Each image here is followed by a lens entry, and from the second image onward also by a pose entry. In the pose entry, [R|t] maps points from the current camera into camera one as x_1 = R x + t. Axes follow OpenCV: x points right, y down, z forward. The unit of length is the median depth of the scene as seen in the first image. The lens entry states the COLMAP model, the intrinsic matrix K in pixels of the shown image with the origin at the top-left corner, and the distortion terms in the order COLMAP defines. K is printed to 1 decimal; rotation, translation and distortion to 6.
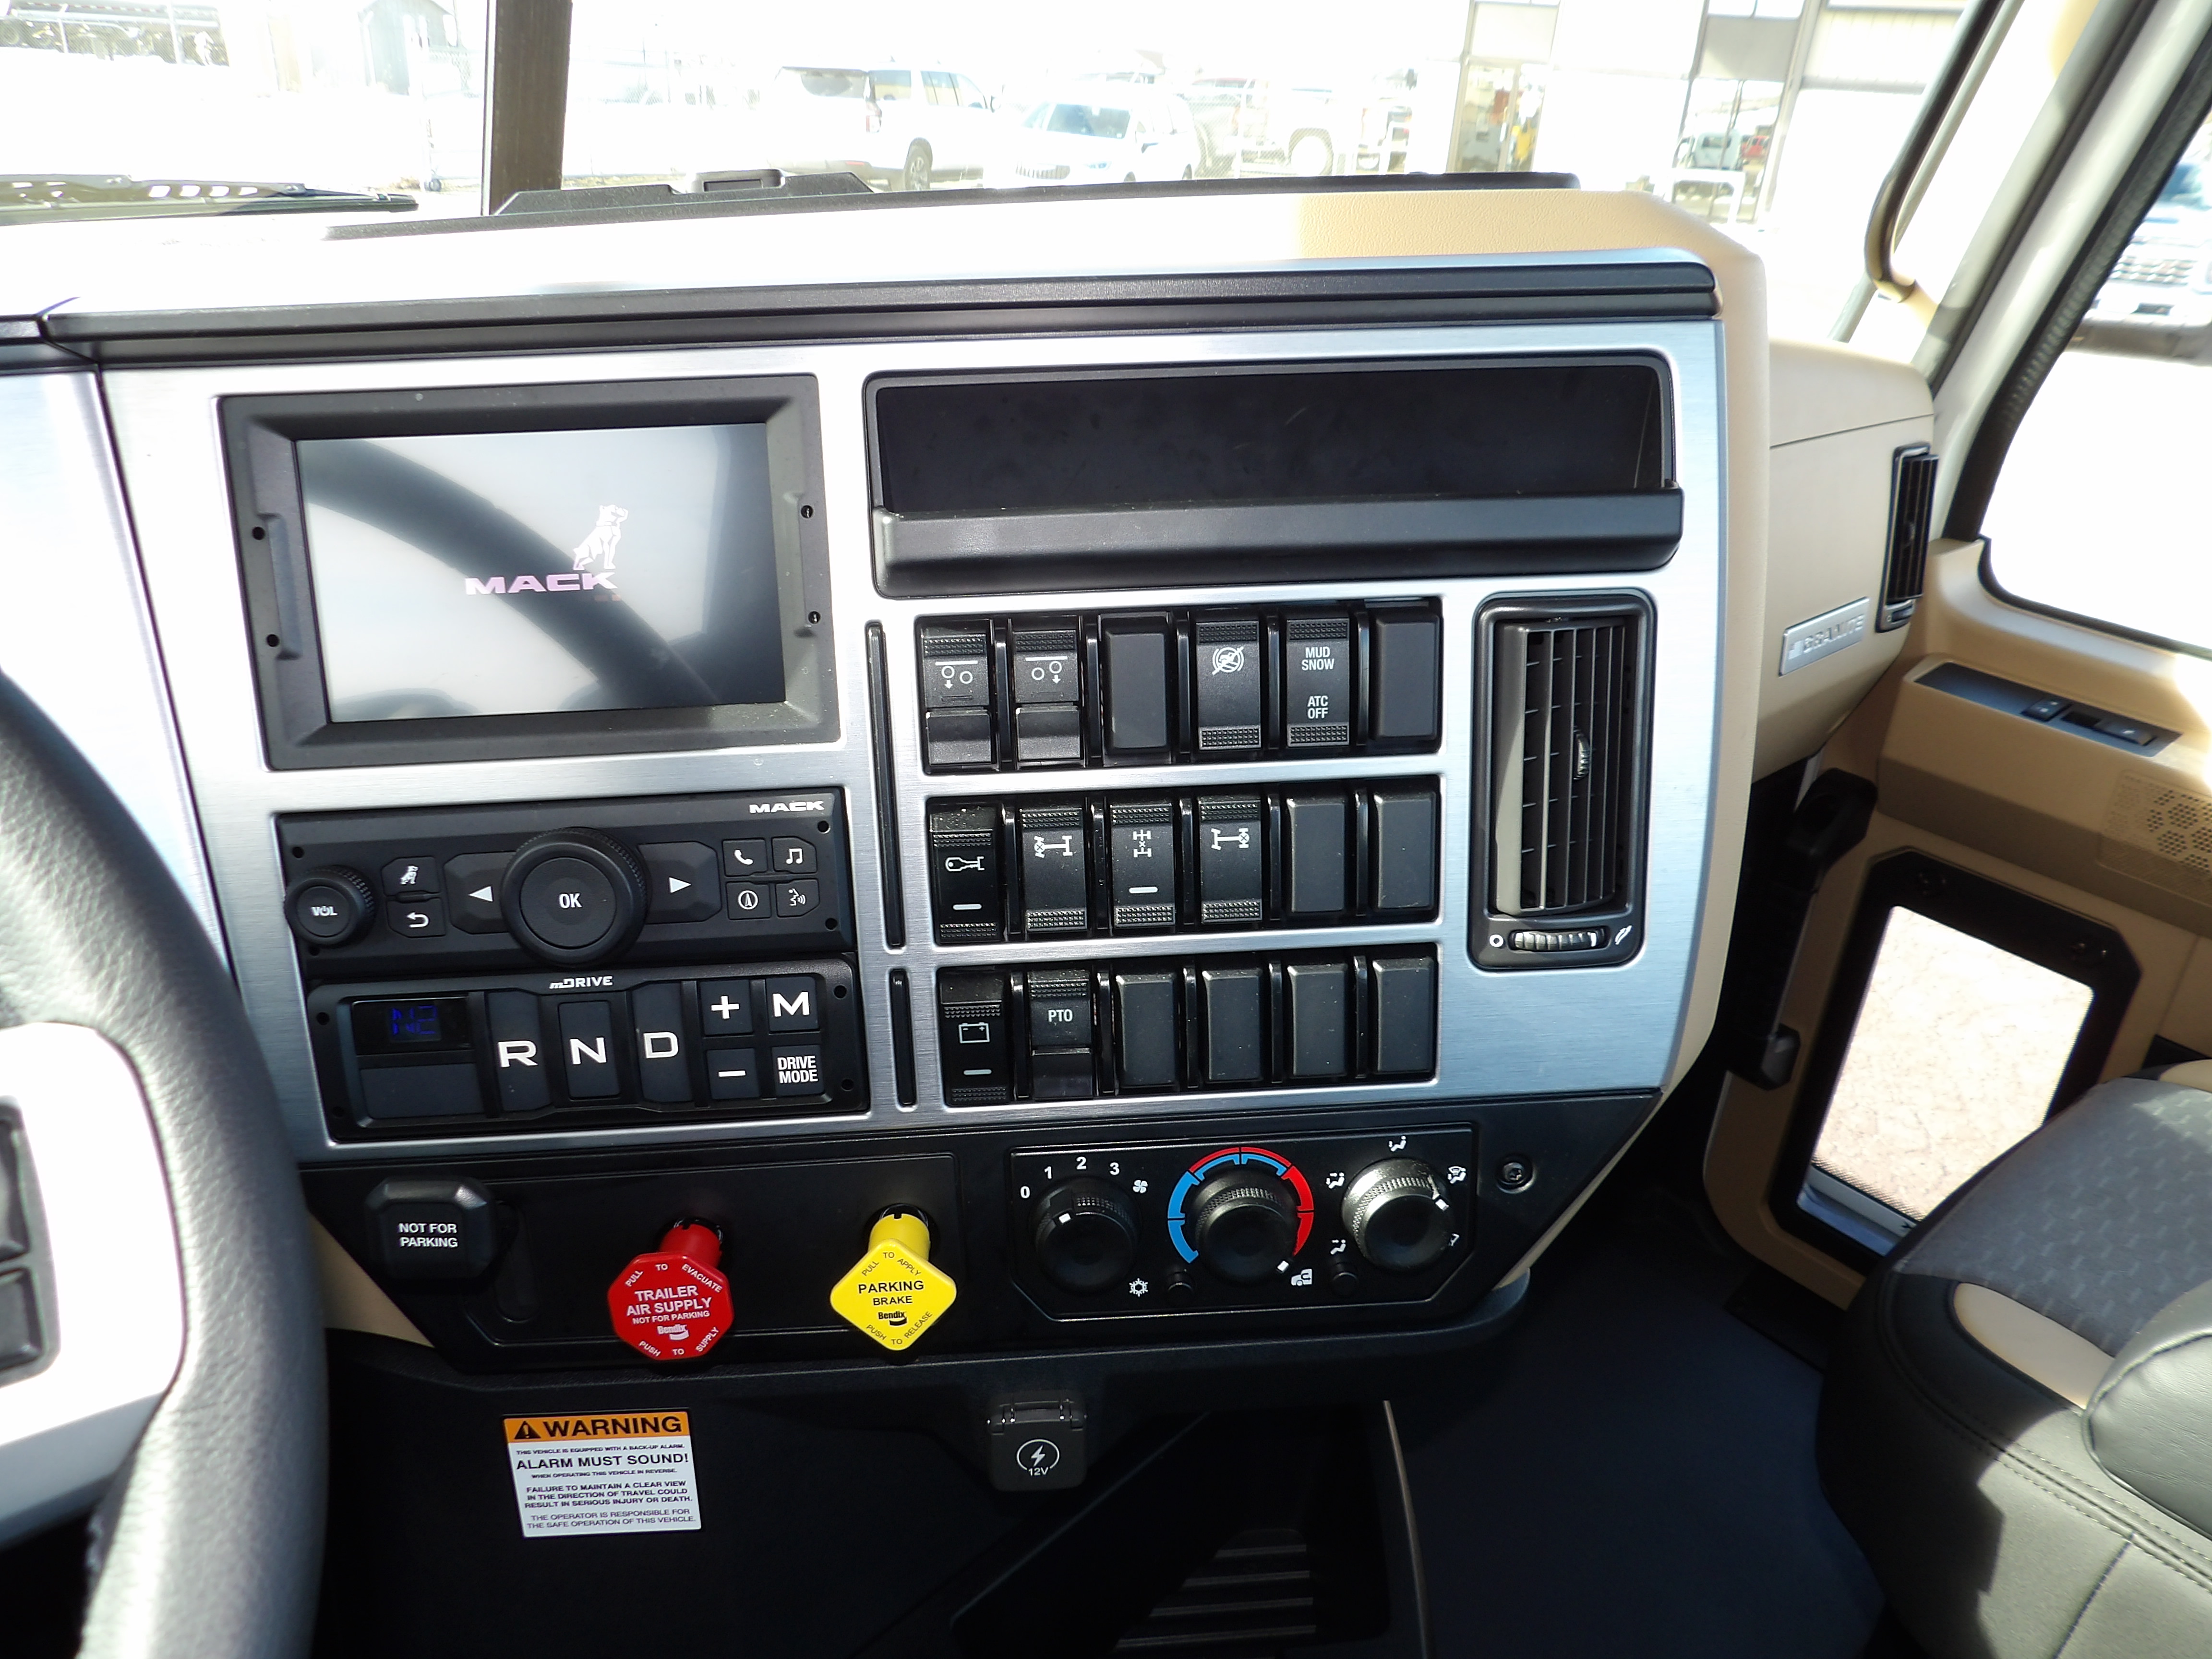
lens RADIAL K [[1581.8, 0, 1117.5], [0, 1581.8, 834.9], [0, 0, 1]] dist [-0.006800, 0.011273]
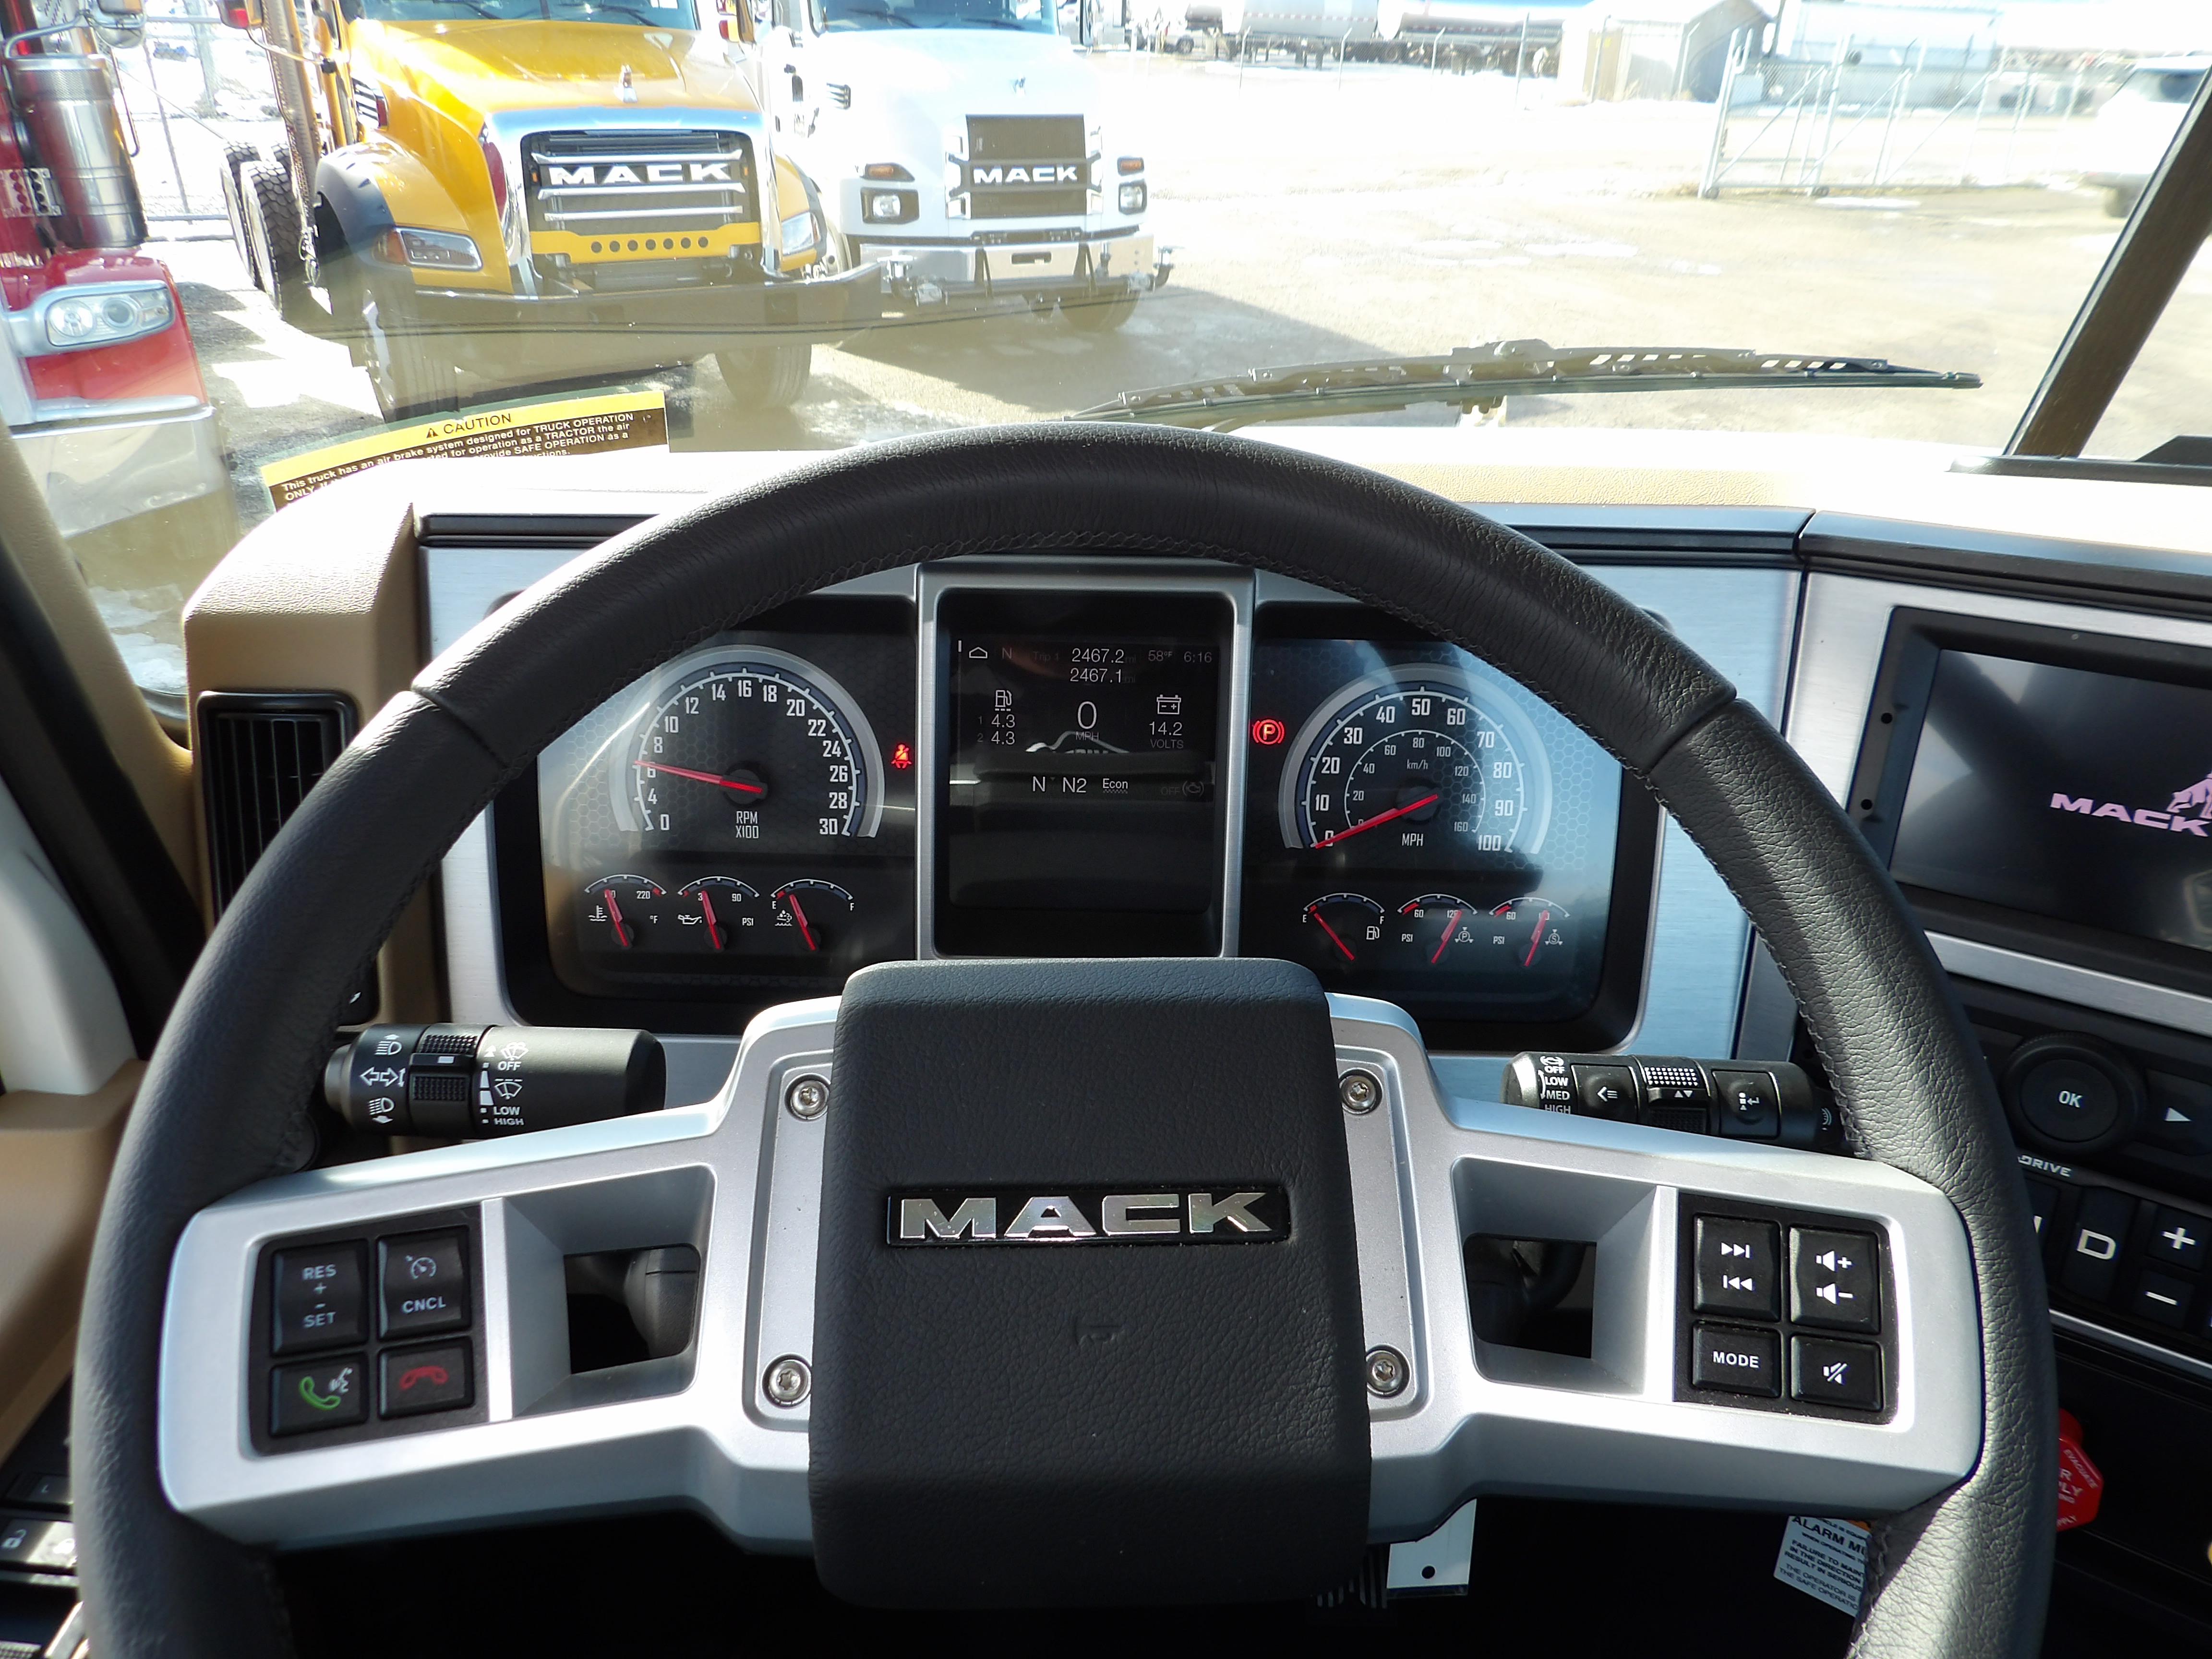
lens RADIAL K [[1581.8, 0, 1117.5], [0, 1581.8, 834.9], [0, 0, 1]] dist [-0.006800, 0.011273]
pose [[0.762166, 0.269262, -0.588728, -0.239433], [-0.268583, 0.958959, 0.090885, -0.053934], [0.589038, 0.088853, 0.803205, -0.282791]]
